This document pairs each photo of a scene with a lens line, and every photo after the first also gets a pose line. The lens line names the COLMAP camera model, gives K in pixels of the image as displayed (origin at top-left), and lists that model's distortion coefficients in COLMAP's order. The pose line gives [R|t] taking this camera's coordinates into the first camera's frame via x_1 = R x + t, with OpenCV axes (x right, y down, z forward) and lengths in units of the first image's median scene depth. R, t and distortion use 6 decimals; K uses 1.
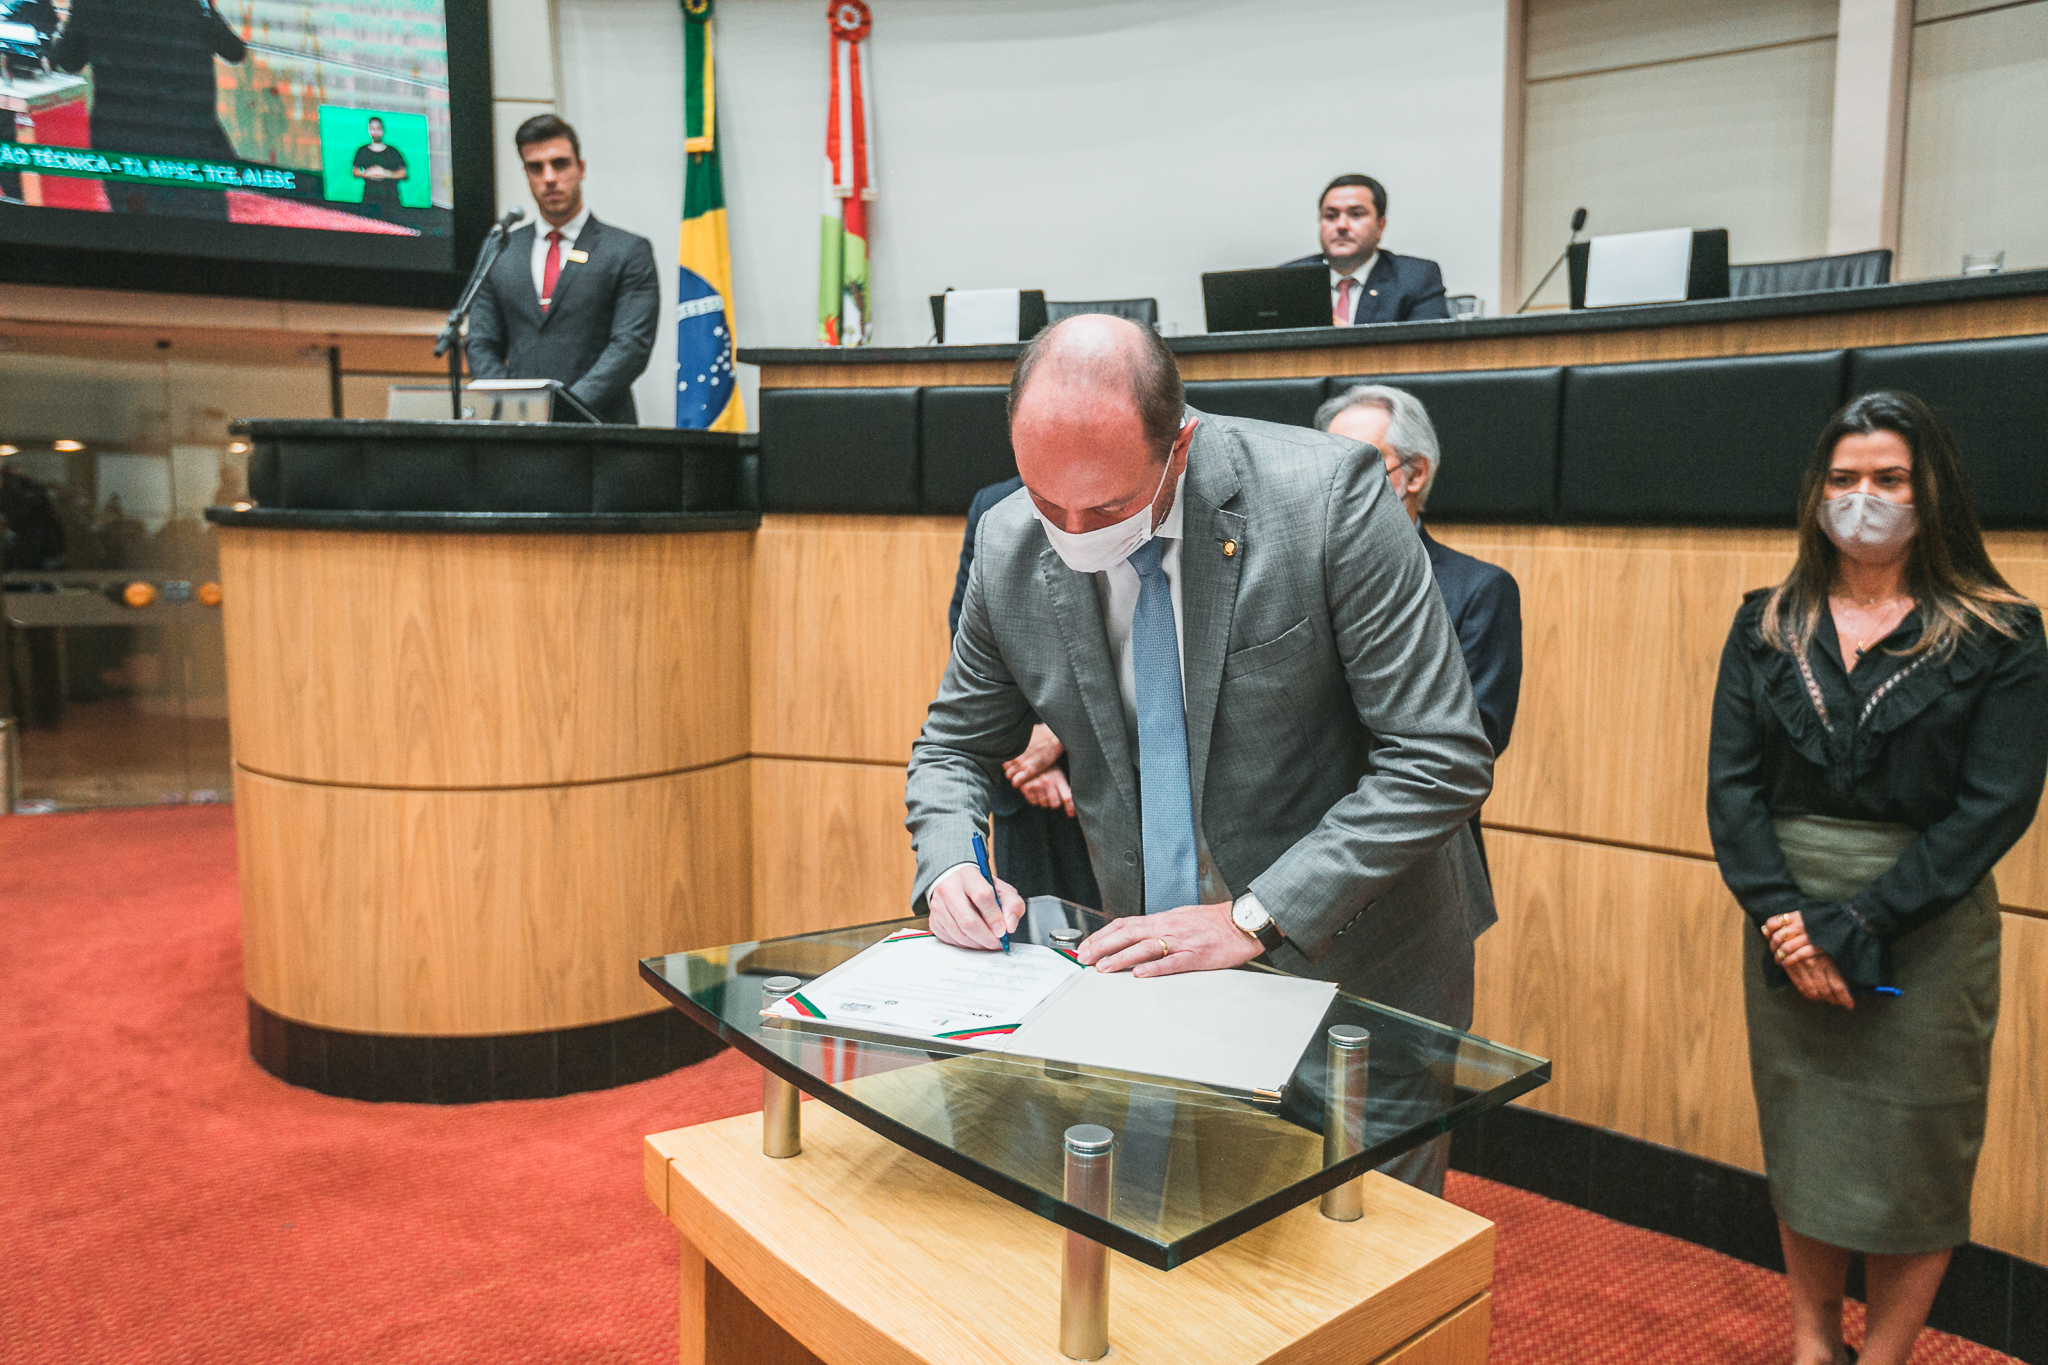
lens RADIAL K [[1581.1, 0, 1025.1], [0, 1581.1, 687.9], [0, 0, 1]] dist [0.005401, 0.095126]
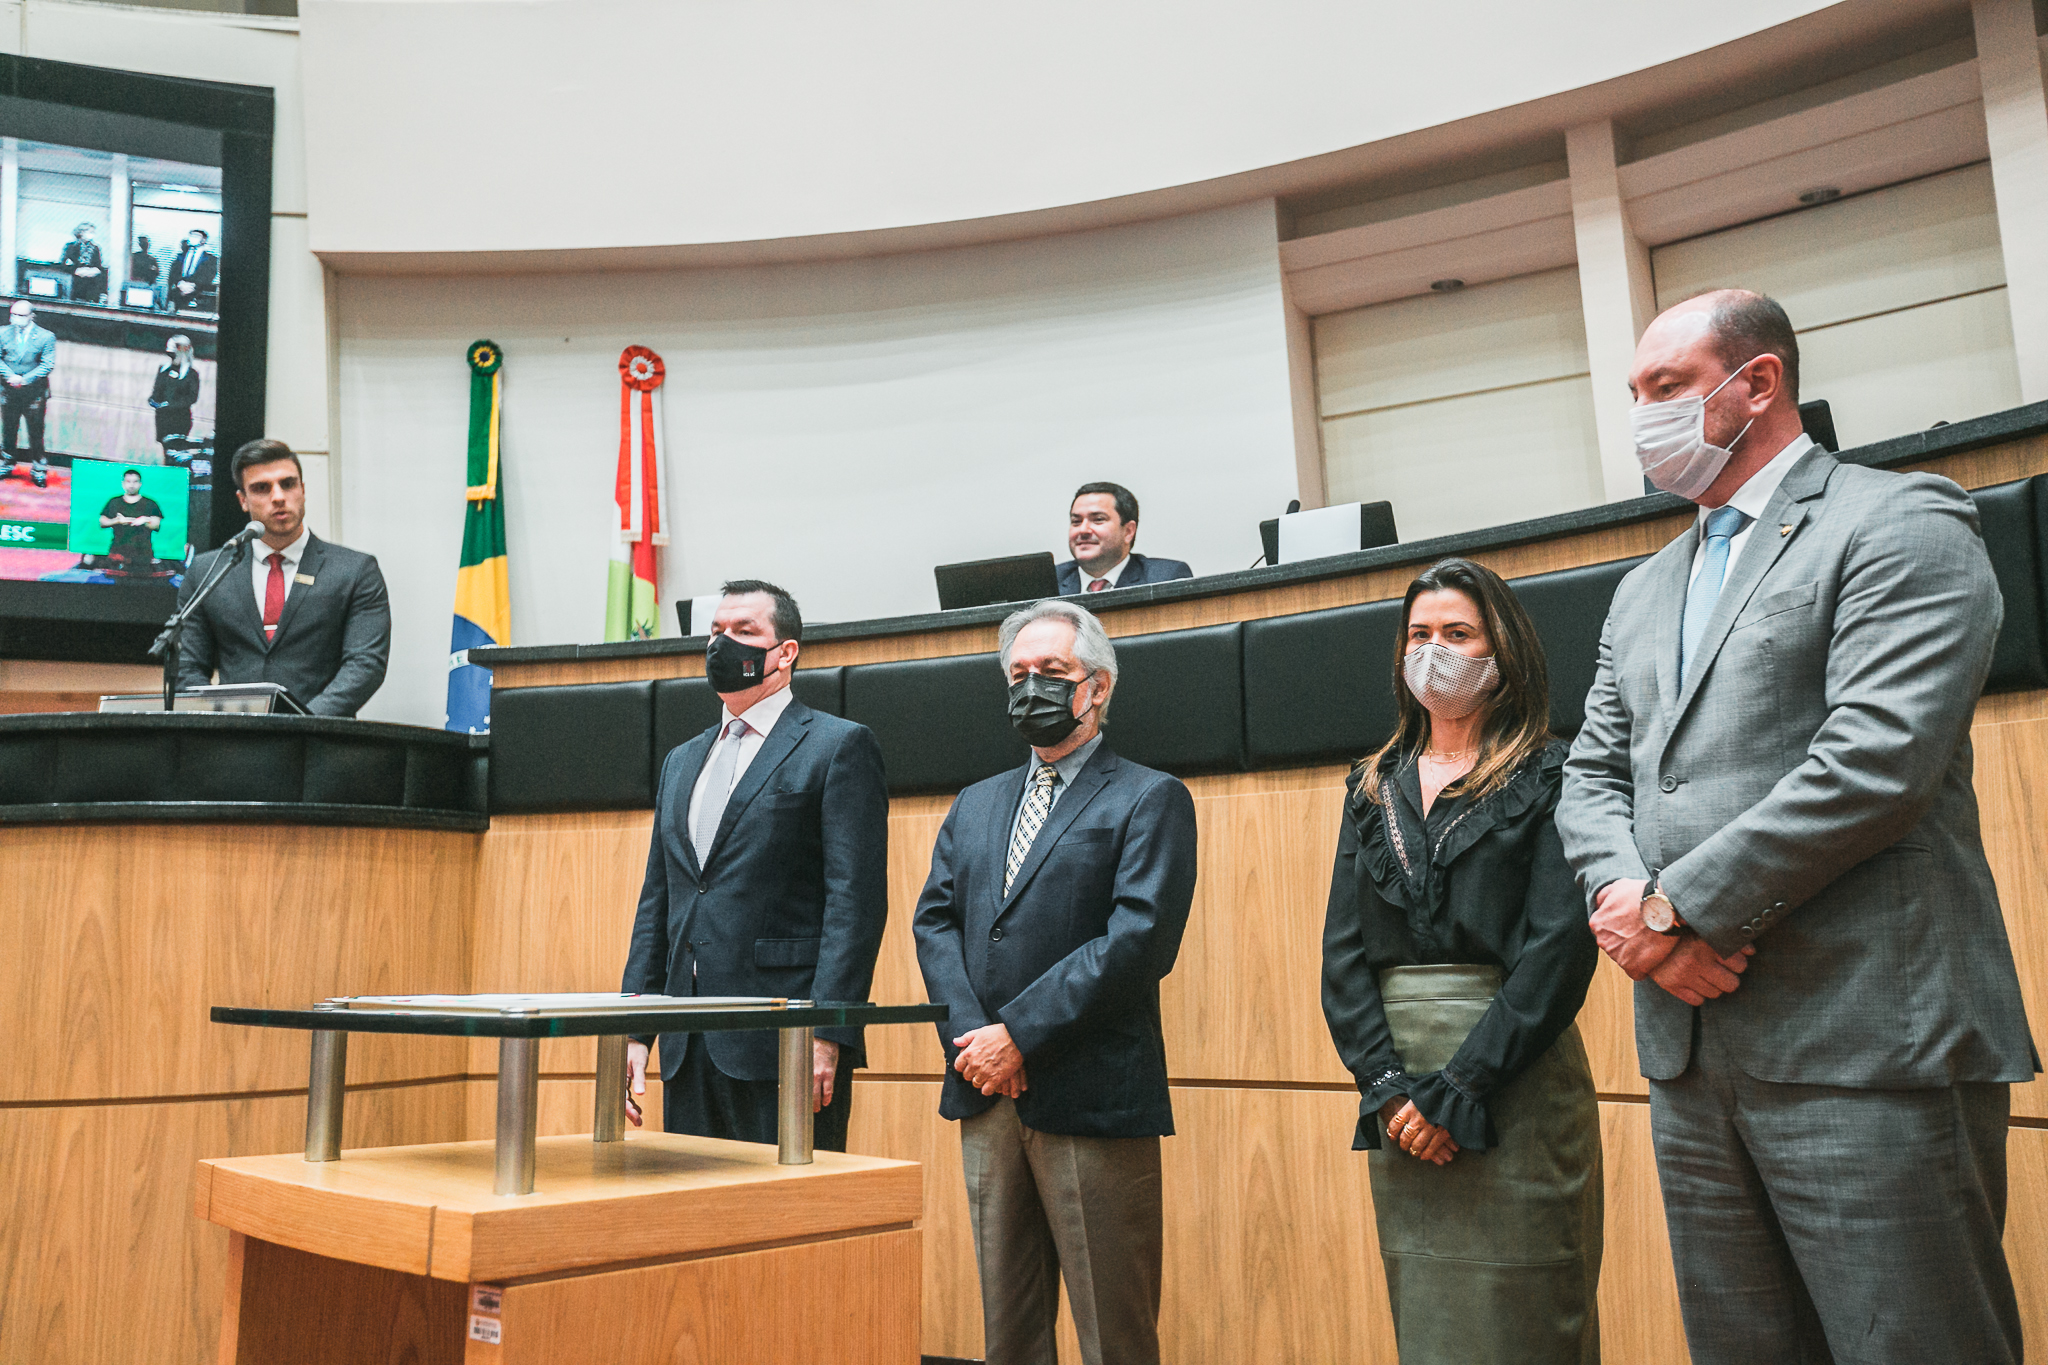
lens RADIAL K [[1938.3, 0, 1024.0], [0, 1938.3, 682.5], [0, 0, 1]] dist [0.034322, 0.166366]
pose [[0.999017, -0.019328, 0.039904, 0.121444], [0.029128, 0.964626, -0.262007, 0.141877], [-0.033429, 0.262911, 0.964241, -0.186706]]
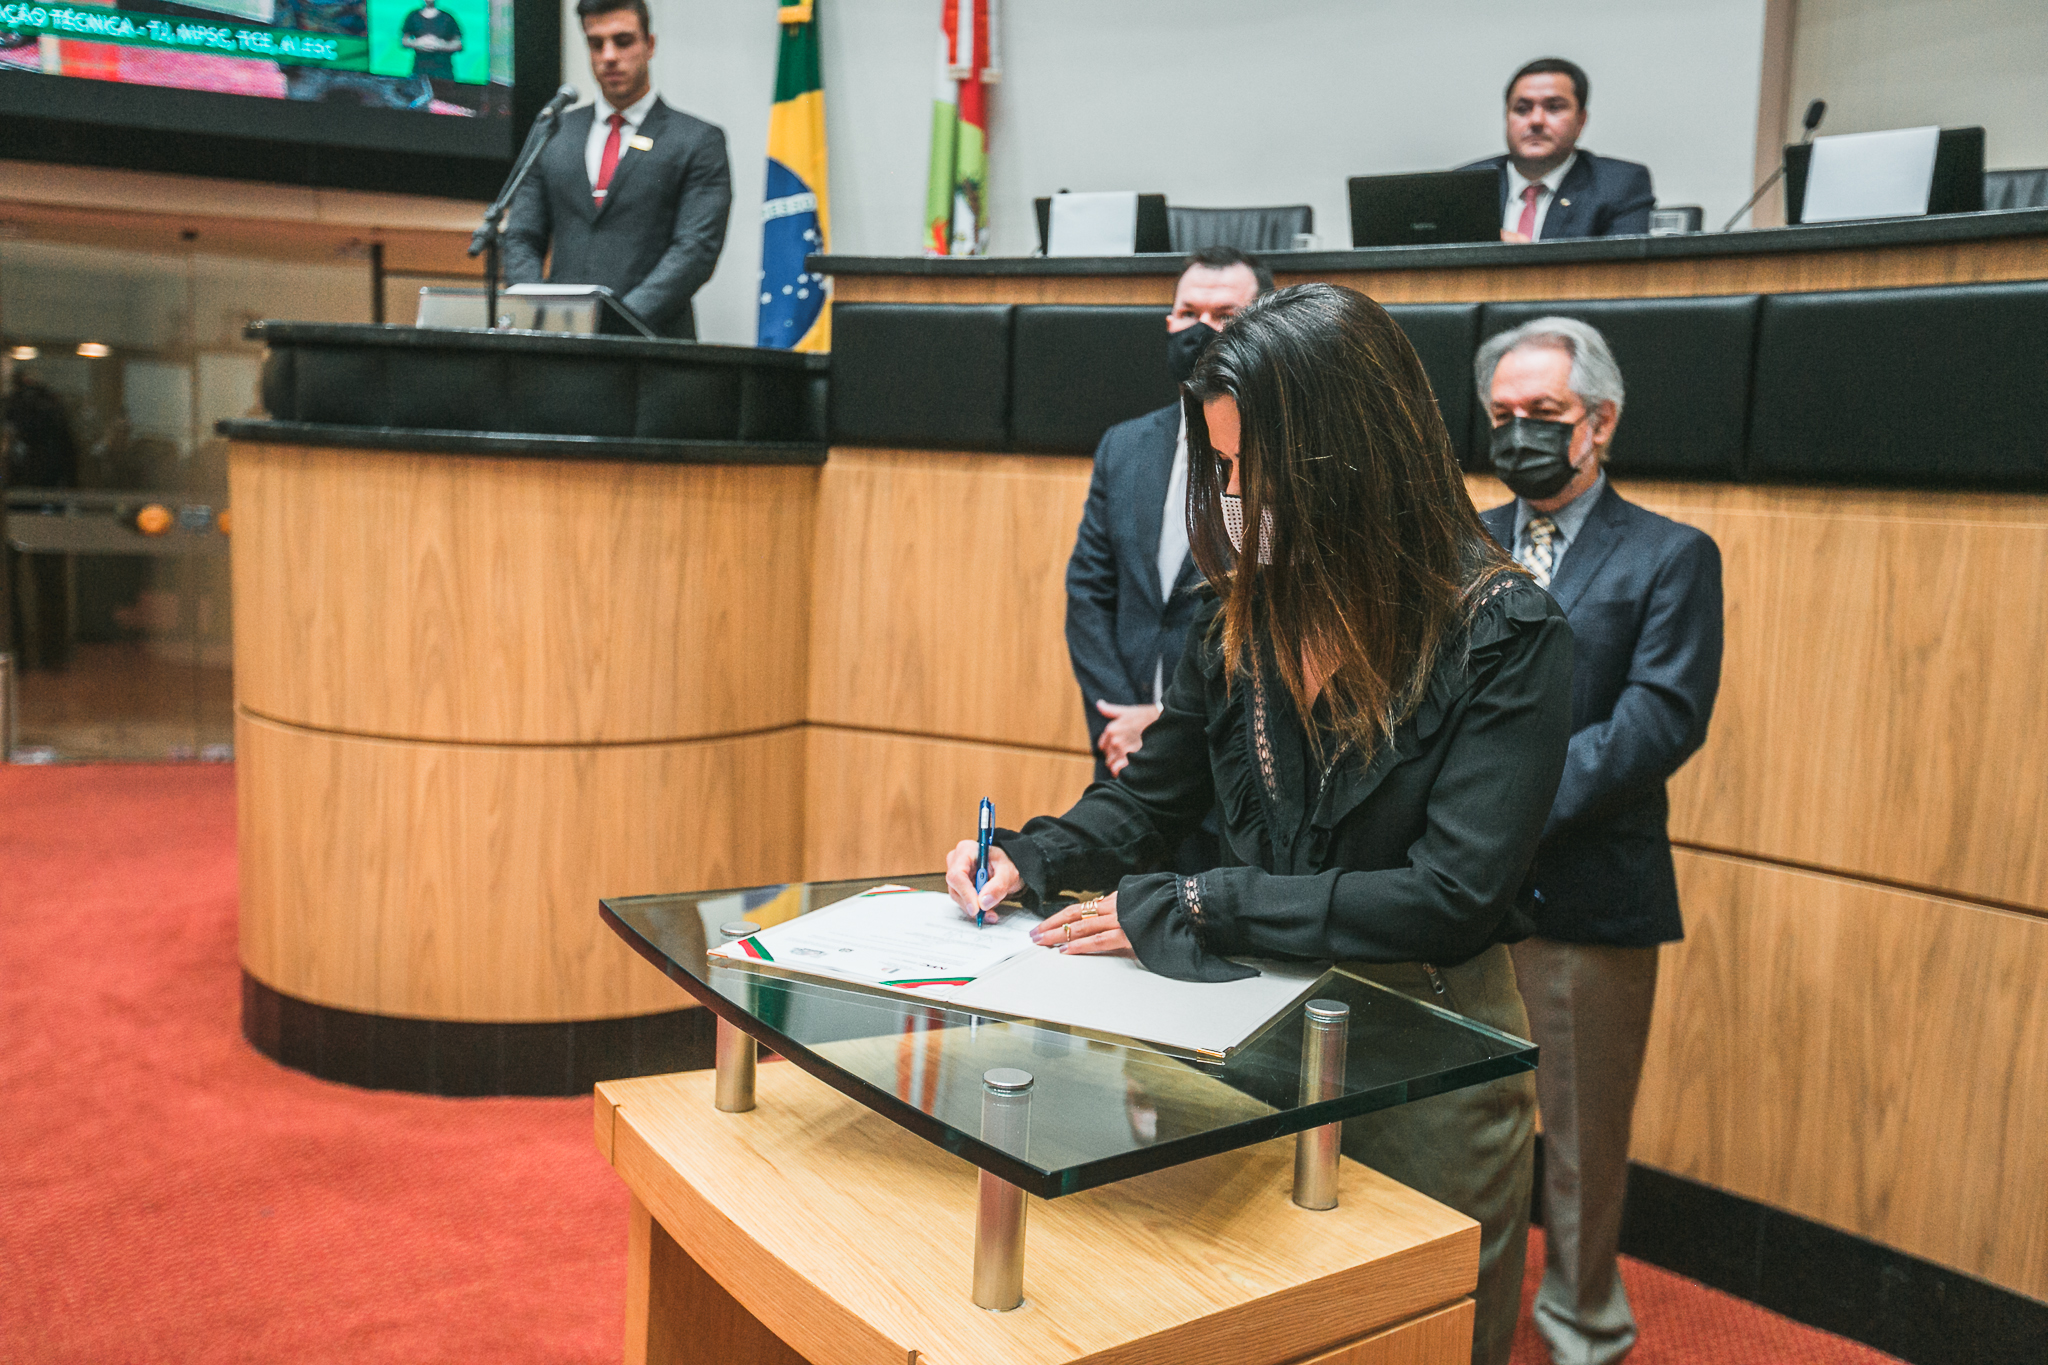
lens RADIAL K [[1925.5, 0, 1022.0], [0, 1925.5, 688.9], [0, 0, 1]] dist [0.043130, 0.143114]
pose [[0.994905, 0.041821, -0.091730, 0.045744], [-0.041223, 0.999115, 0.008404, 0.010997], [0.092000, -0.004580, 0.995748, -0.053338]]
